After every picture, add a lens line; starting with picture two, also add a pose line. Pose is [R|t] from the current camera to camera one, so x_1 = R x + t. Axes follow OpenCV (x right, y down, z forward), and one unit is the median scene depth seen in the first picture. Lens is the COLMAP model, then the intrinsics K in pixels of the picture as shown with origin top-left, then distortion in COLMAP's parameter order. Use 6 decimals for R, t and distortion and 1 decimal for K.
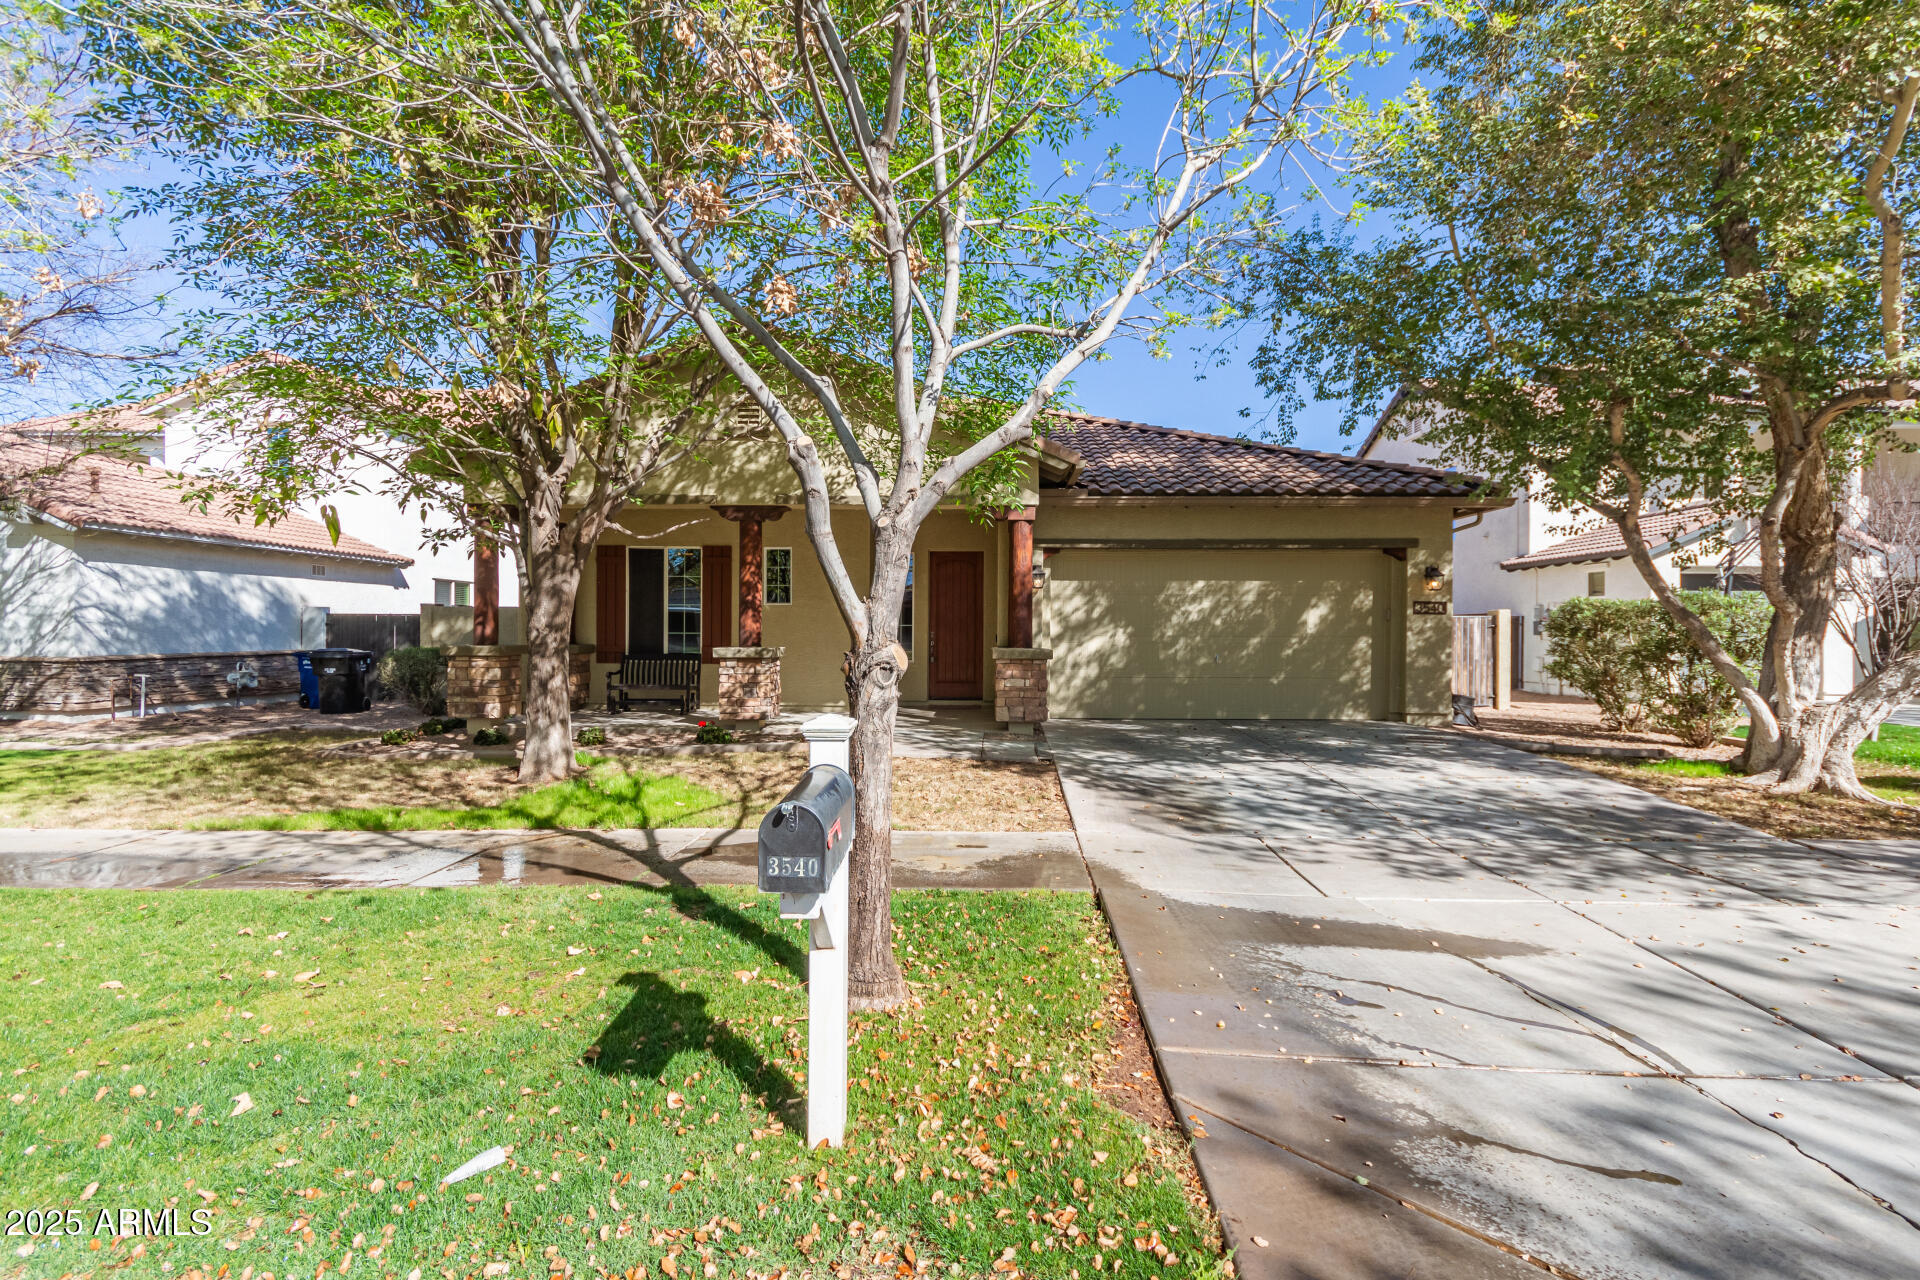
lens RADIAL K [[903.1, 0, 949.4], [0, 903.1, 639.5], [0, 0, 1]] dist [0.010532, 0.000033]
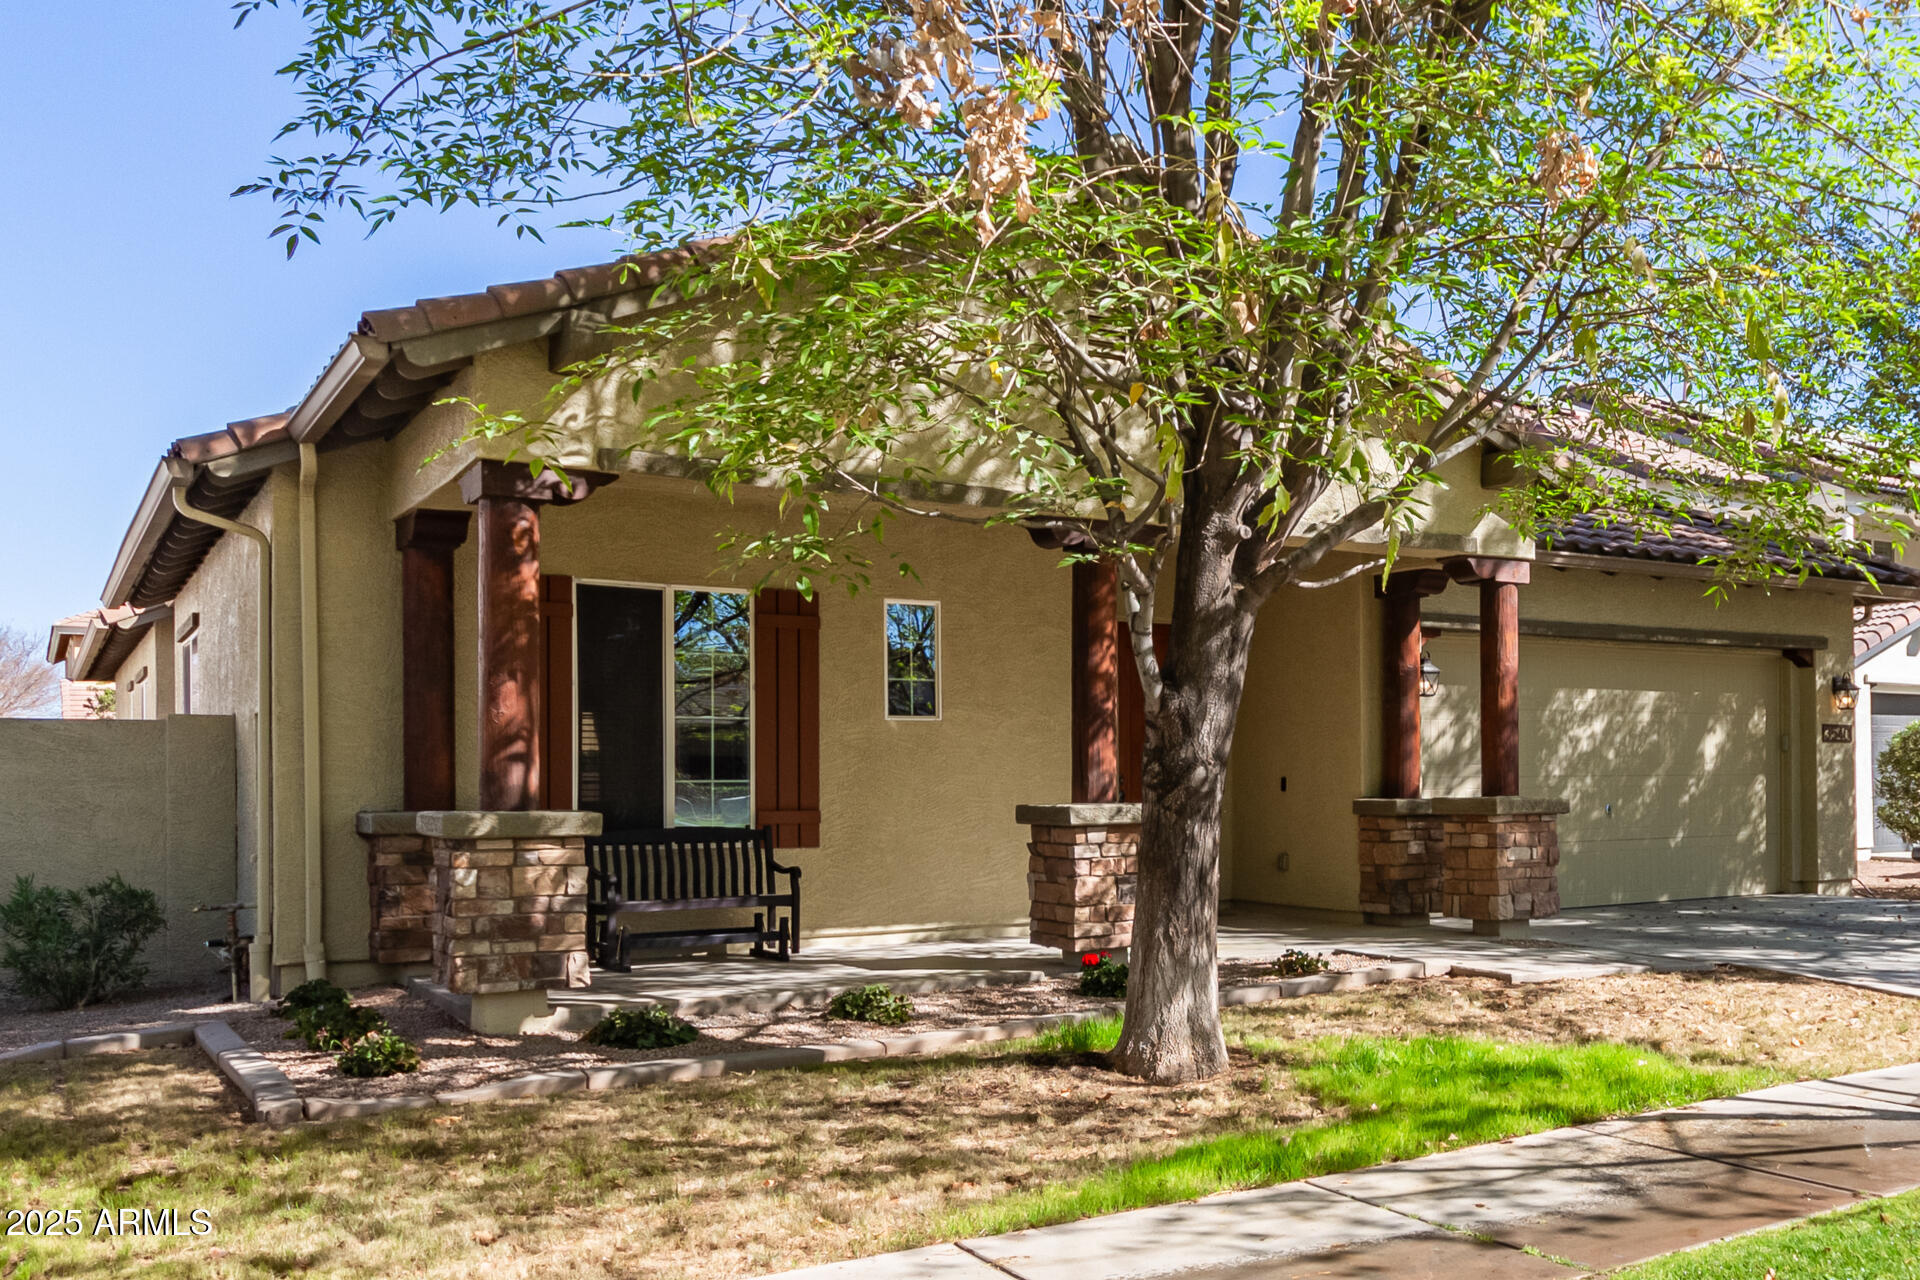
lens RADIAL K [[1788.9, 0, 1305.1], [0, 1788.9, 735.0], [0, 0, 1]] dist [0.090448, 0.000888]
pose [[0.778819, 0.004378, 0.627233, -0.694152], [0.020284, 0.999277, -0.032161, 0.003983], [-0.626920, 0.037771, 0.778167, 0.145806]]
